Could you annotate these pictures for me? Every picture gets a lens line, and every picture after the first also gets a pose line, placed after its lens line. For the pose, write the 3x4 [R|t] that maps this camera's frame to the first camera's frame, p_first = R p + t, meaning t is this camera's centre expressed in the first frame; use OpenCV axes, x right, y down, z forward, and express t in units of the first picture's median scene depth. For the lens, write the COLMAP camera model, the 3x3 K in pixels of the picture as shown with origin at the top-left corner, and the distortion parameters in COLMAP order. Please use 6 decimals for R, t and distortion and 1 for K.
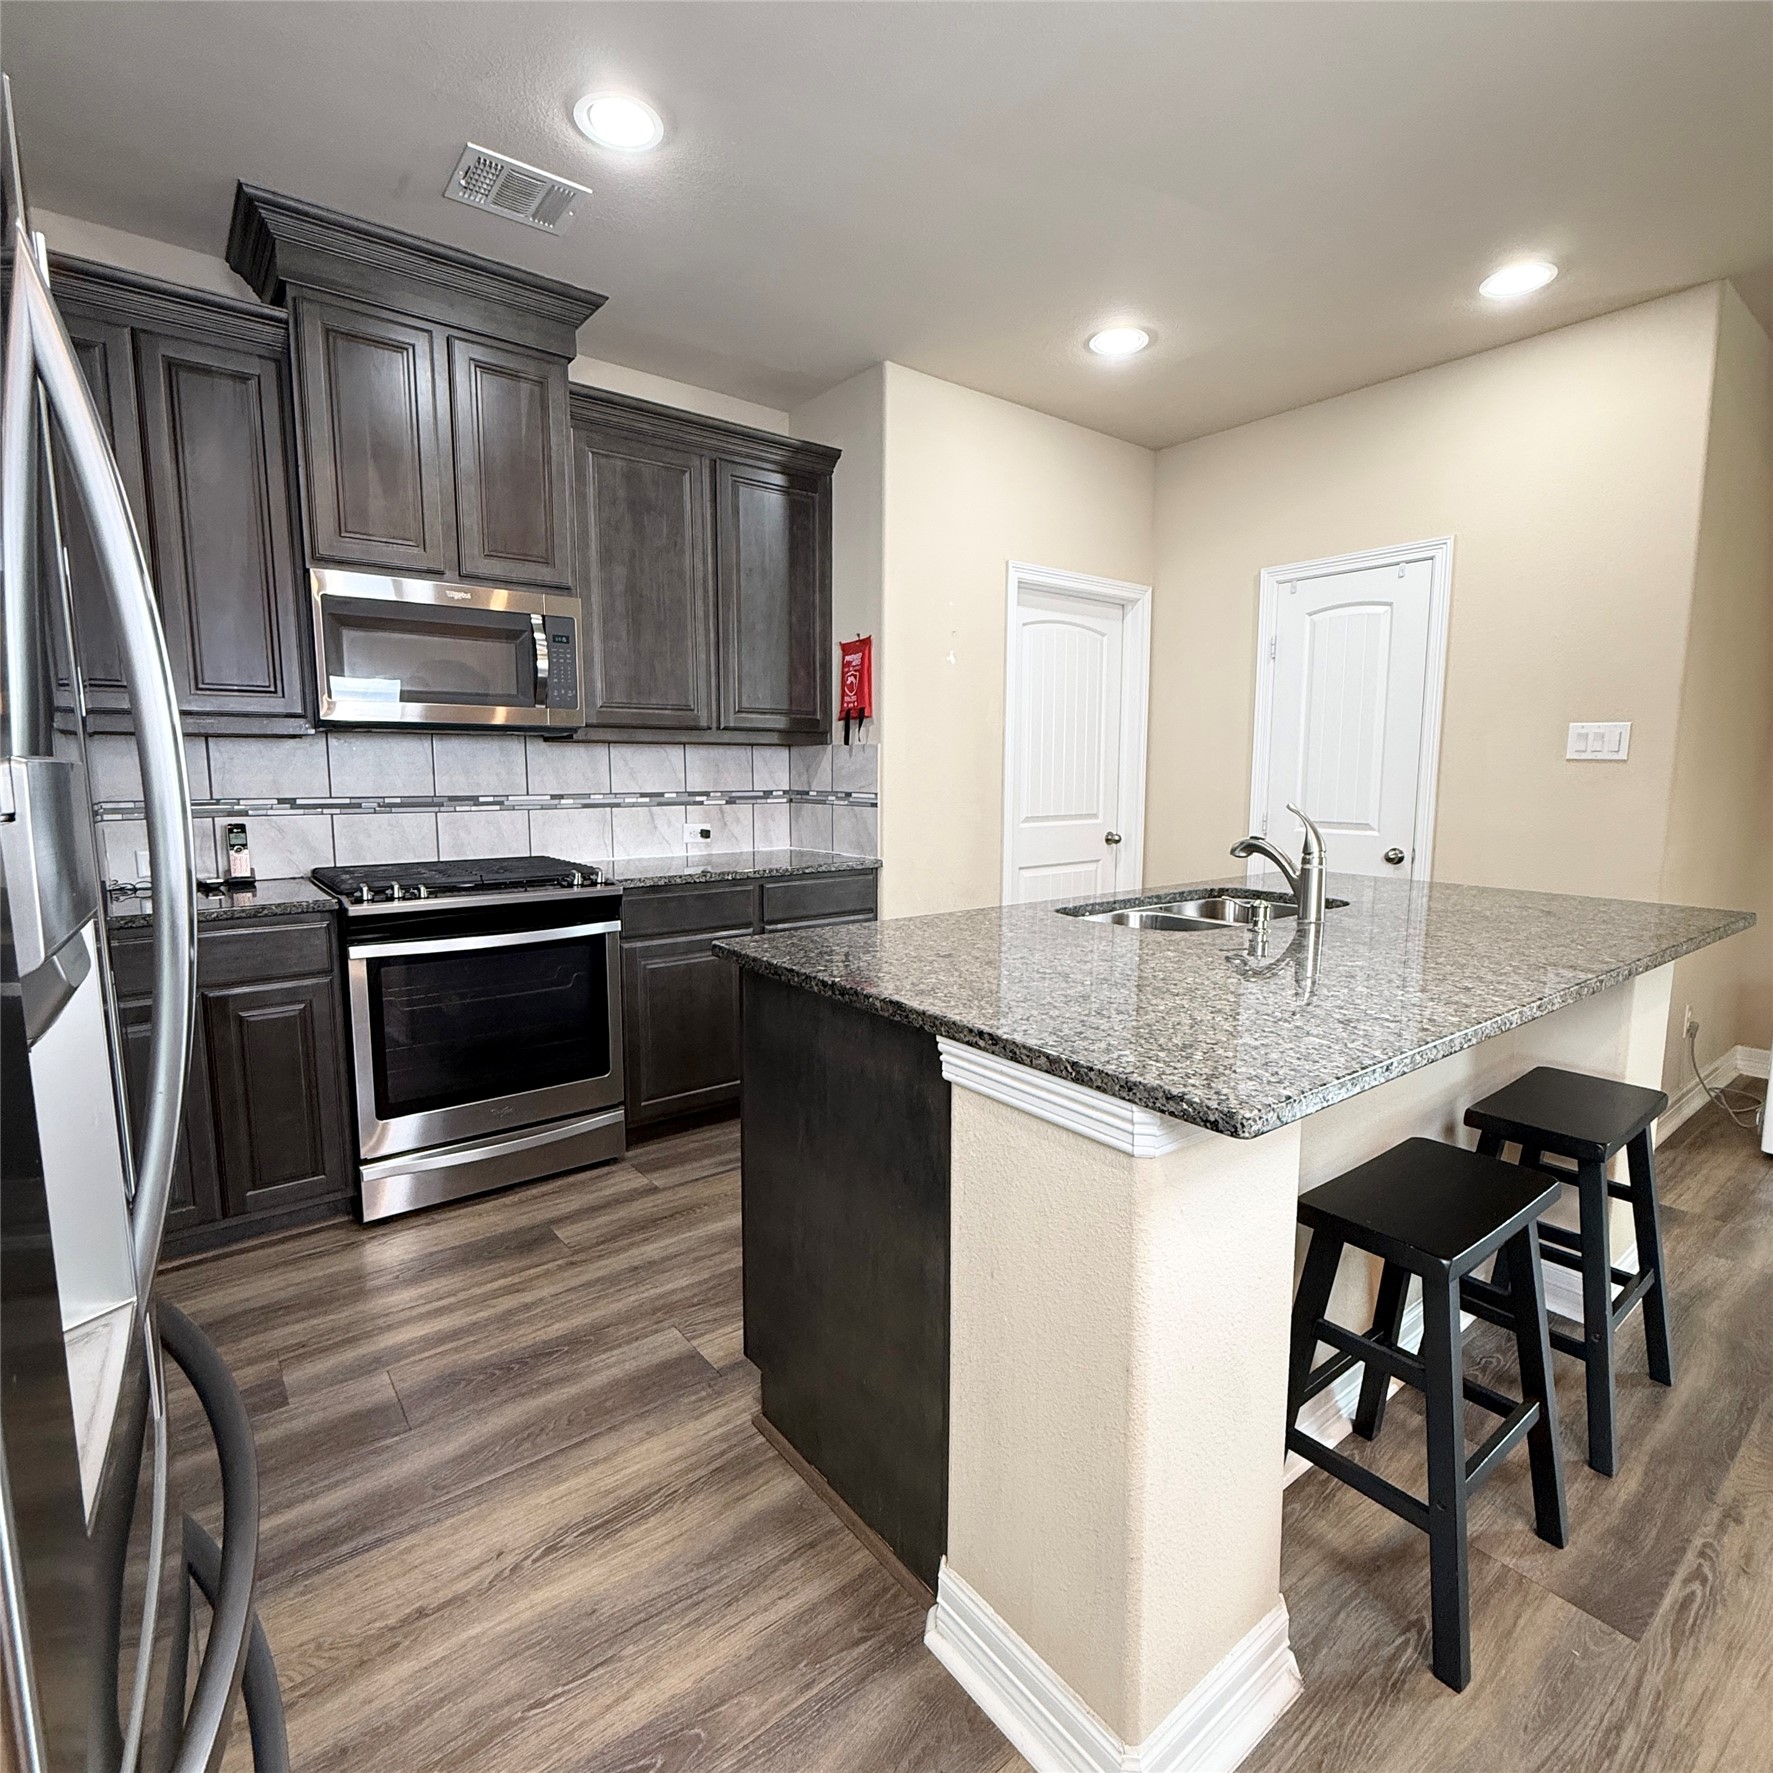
lens RADIAL K [[933.3, 0, 891.2], [0, 933.3, 870.9], [0, 0, 1]] dist [0.000014, -0.001729]
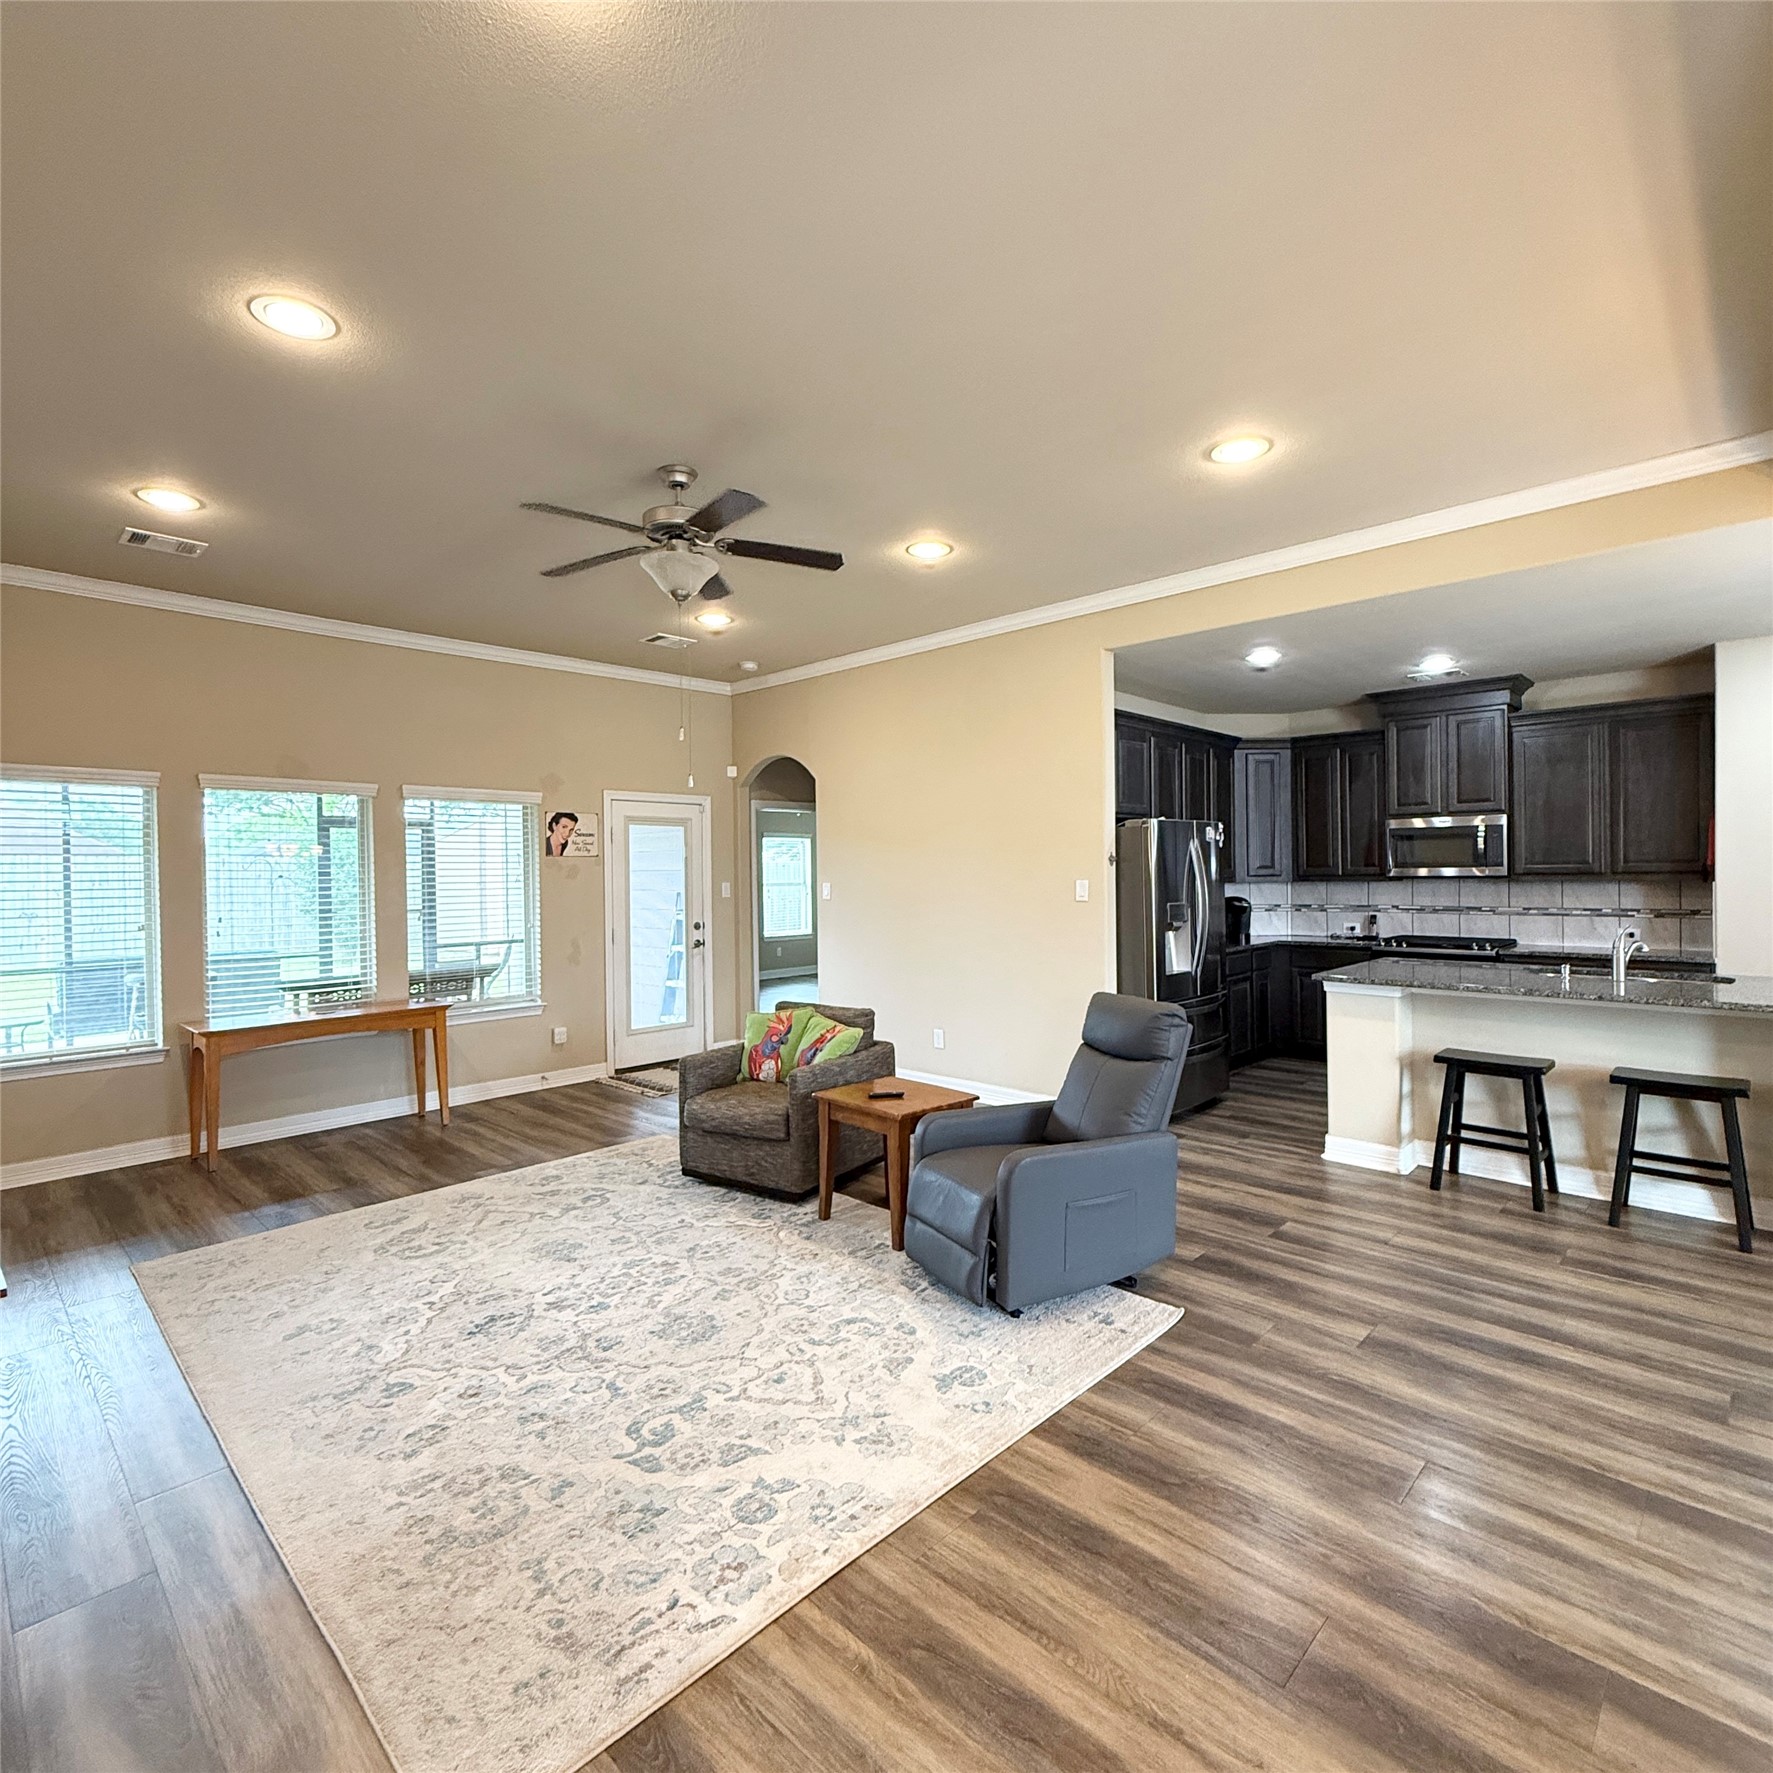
lens RADIAL K [[933.3, 0, 891.2], [0, 933.3, 870.9], [0, 0, 1]] dist [0.000014, -0.001729]
pose [[0.143946, -0.003891, -0.989578, 1.311859], [-0.093605, 0.995455, -0.017530, -0.001891], [0.985149, 0.095153, 0.142927, -0.545834]]
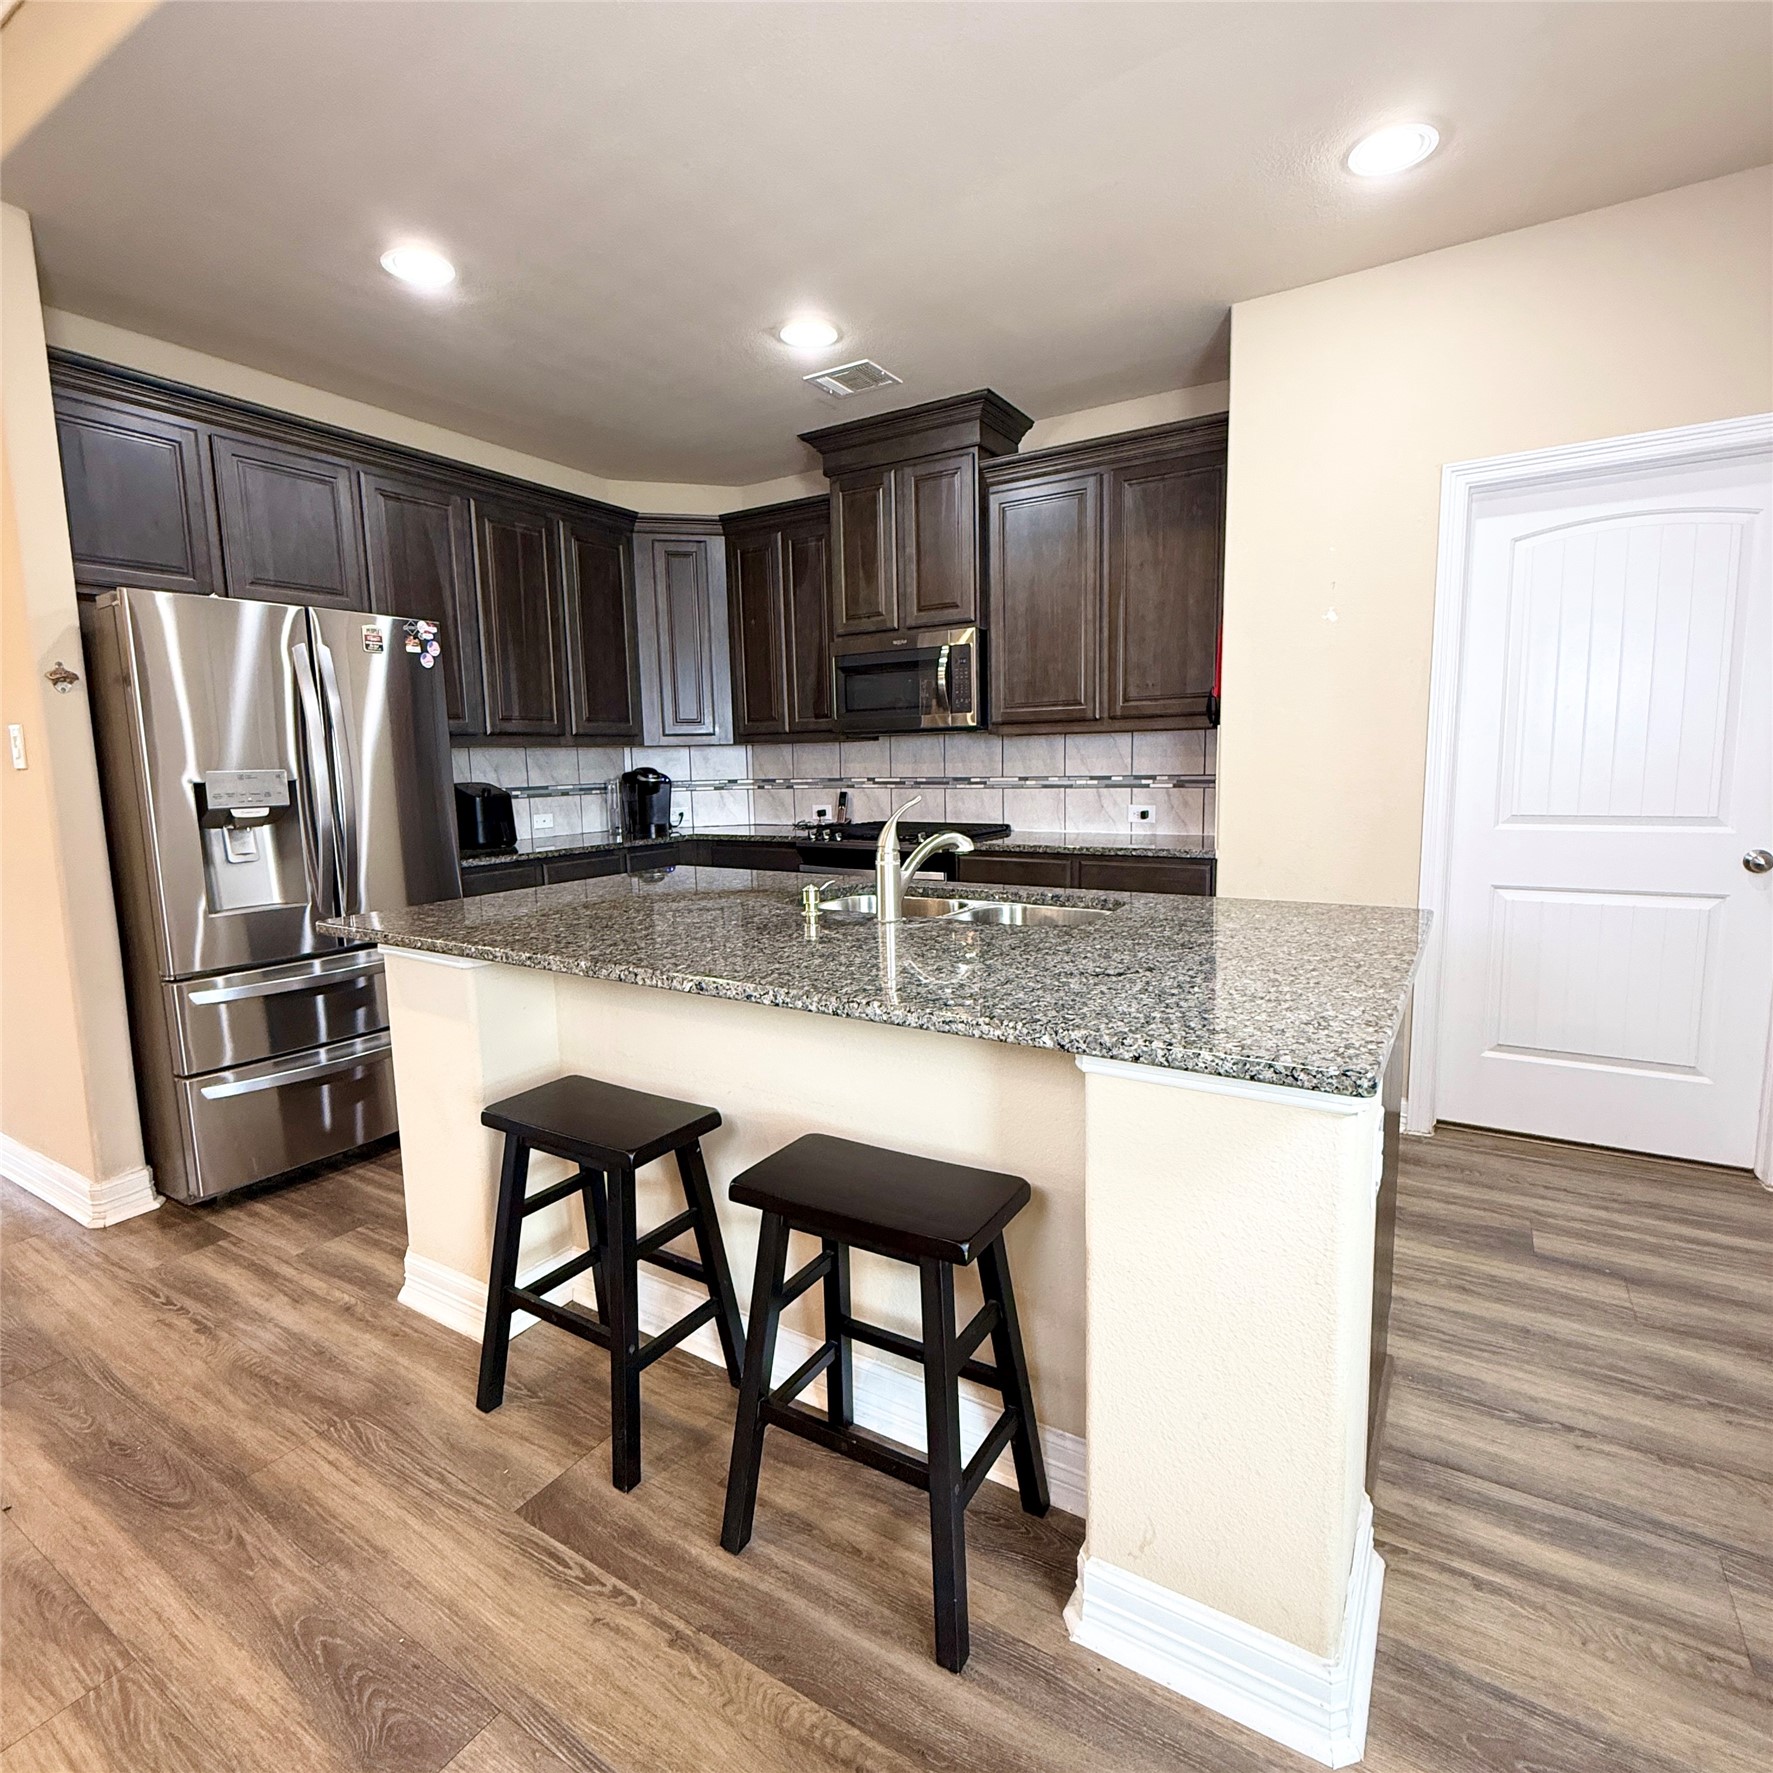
lens RADIAL K [[933.3, 0, 891.2], [0, 933.3, 870.9], [0, 0, 1]] dist [0.000014, -0.001729]
pose [[0.350372, 0.105500, -0.930650, 0.759168], [-0.077858, 0.993478, 0.083310, -0.045614], [0.933369, 0.043269, 0.356301, 0.376899]]
